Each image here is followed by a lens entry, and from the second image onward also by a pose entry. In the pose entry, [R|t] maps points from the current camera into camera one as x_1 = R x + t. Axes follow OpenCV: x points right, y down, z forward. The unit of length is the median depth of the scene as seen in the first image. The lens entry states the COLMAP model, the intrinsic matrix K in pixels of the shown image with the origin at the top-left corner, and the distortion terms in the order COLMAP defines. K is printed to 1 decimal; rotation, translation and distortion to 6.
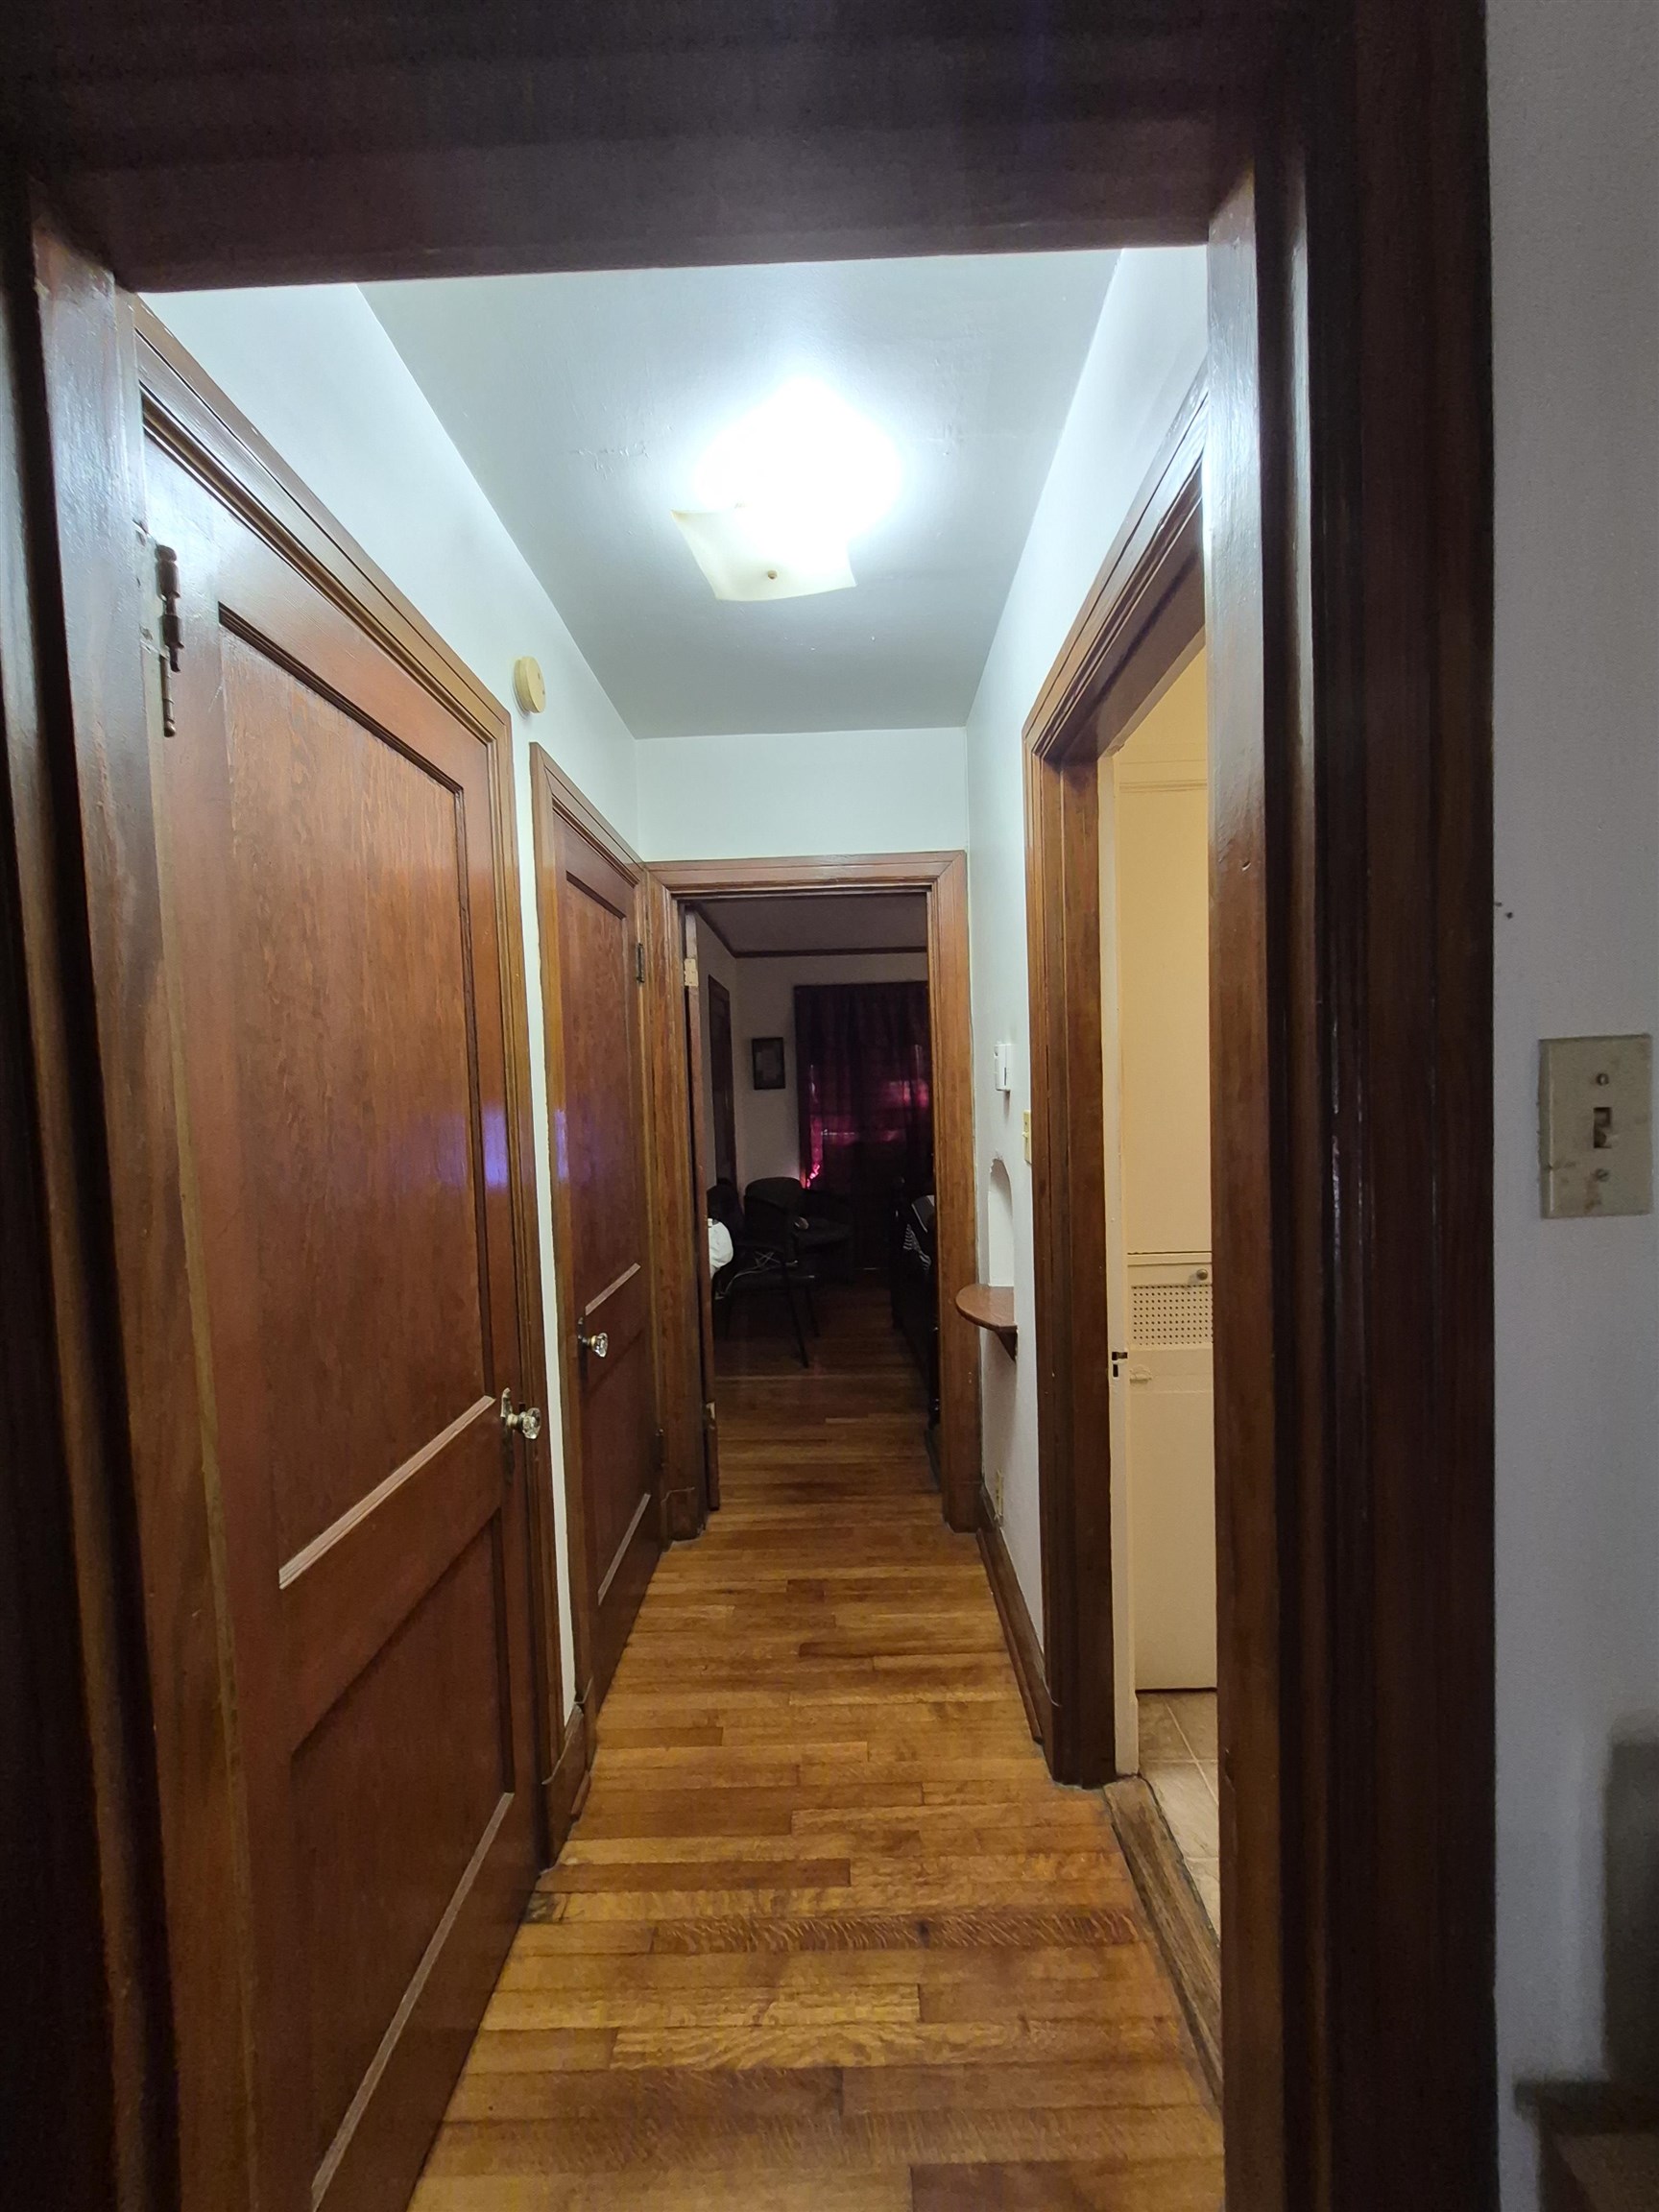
lens RADIAL K [[888.6, 0, 834.0], [0, 888.6, 1110.7], [0, 0, 1]] dist [0.009504, 0.000145]
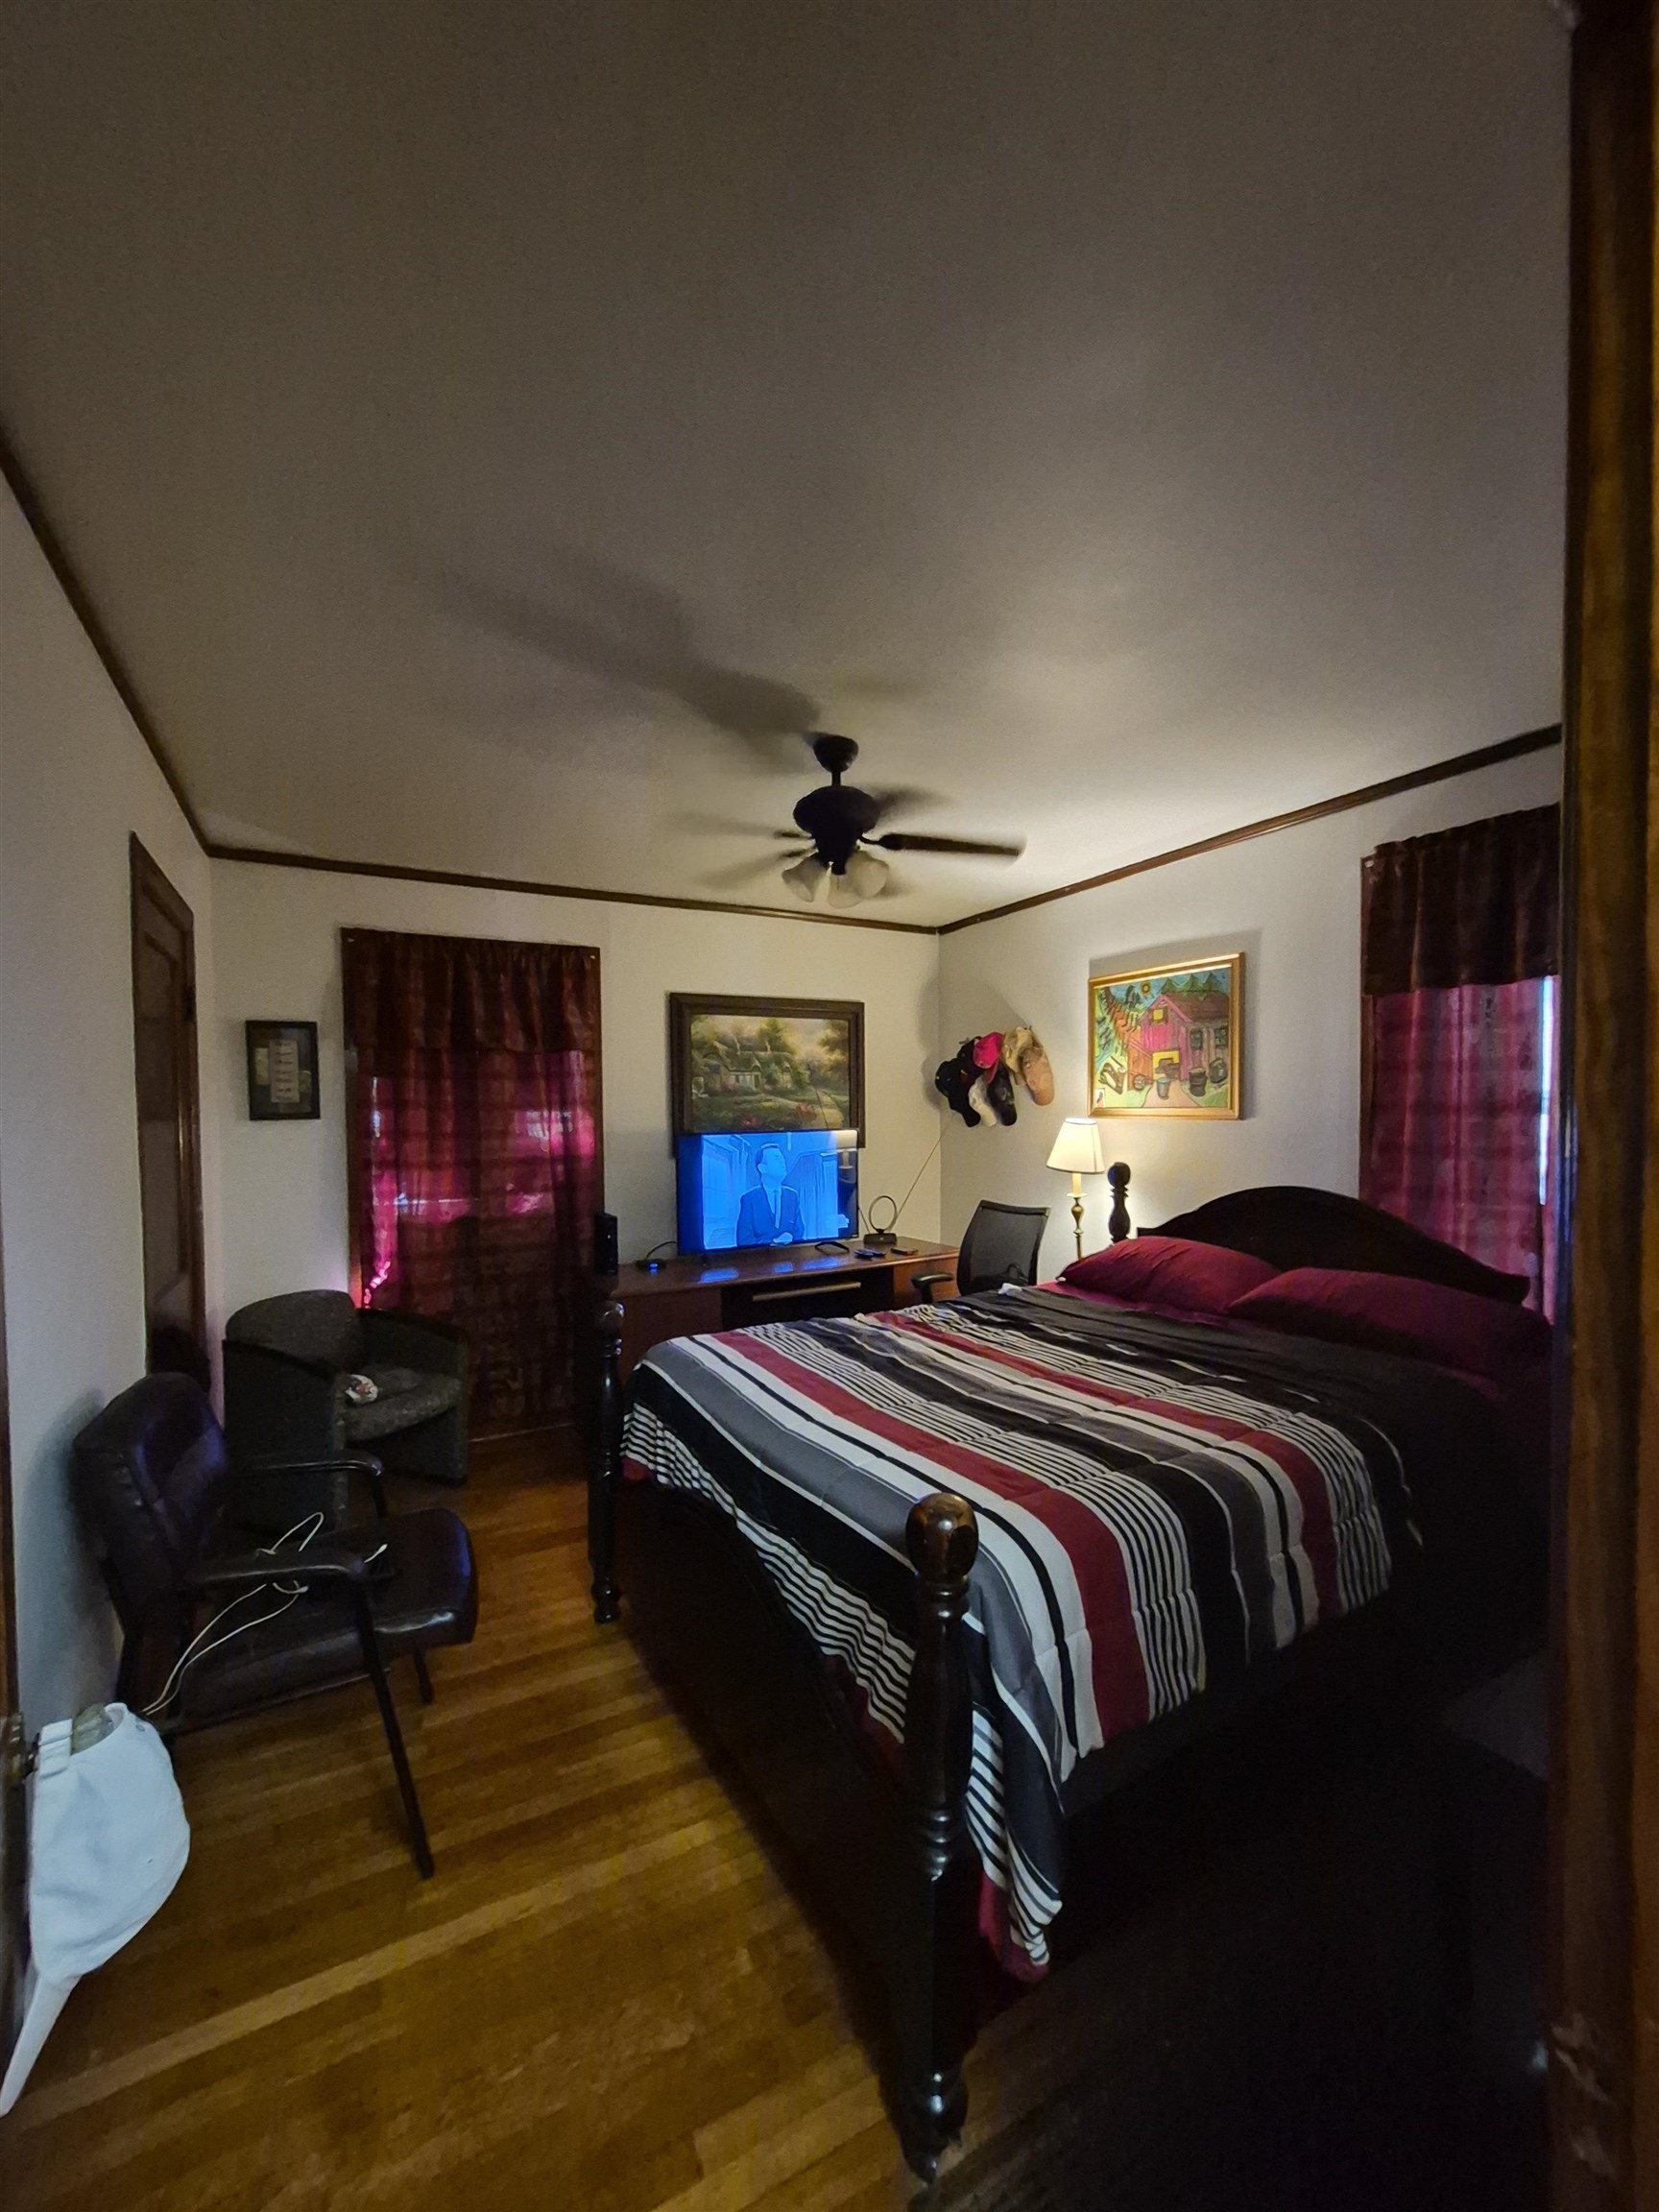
lens RADIAL K [[888.6, 0, 823.0], [0, 888.6, 1127.0], [0, 0, 1]] dist [0.009504, 0.000145]
pose [[0.876995, 0.014849, 0.480270, -0.047548], [-0.007195, 0.999816, -0.017774, -0.013522], [-0.480446, 0.012132, 0.876940, 0.394358]]
